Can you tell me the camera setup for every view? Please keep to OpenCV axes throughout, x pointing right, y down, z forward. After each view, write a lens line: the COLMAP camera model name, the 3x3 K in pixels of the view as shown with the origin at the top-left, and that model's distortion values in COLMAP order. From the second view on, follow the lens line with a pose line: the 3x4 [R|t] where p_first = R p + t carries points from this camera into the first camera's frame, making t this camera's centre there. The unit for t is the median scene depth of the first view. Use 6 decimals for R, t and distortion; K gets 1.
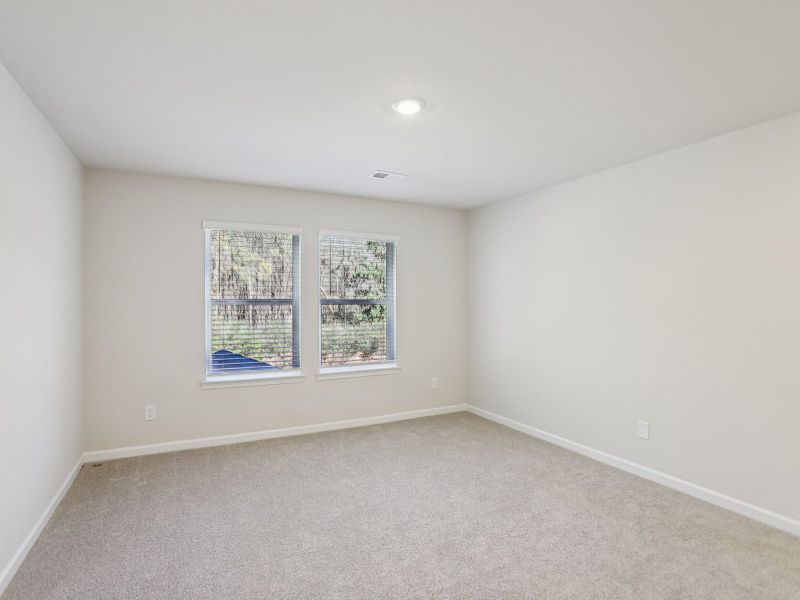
lens RADIAL K [[401.0, 0, 412.7], [0, 401.0, 299.2], [0, 0, 1]] dist [-0.027769, 0.000248]
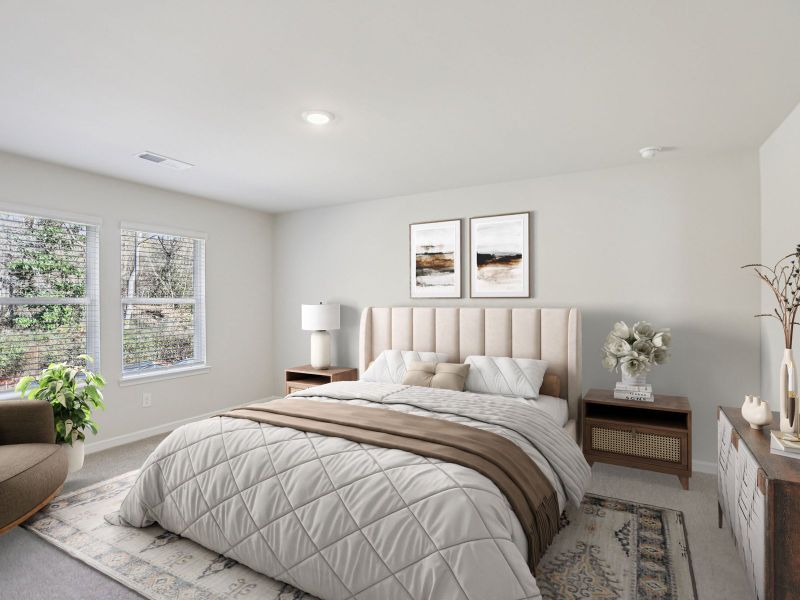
lens RADIAL K [[401.0, 0, 412.7], [0, 401.0, 299.2], [0, 0, 1]] dist [-0.027769, 0.000248]
pose [[0.821491, 0.002616, 0.570216, -0.180316], [-0.004721, 0.999986, 0.002214, -0.001530], [-0.570203, -0.004511, 0.821492, -0.092785]]
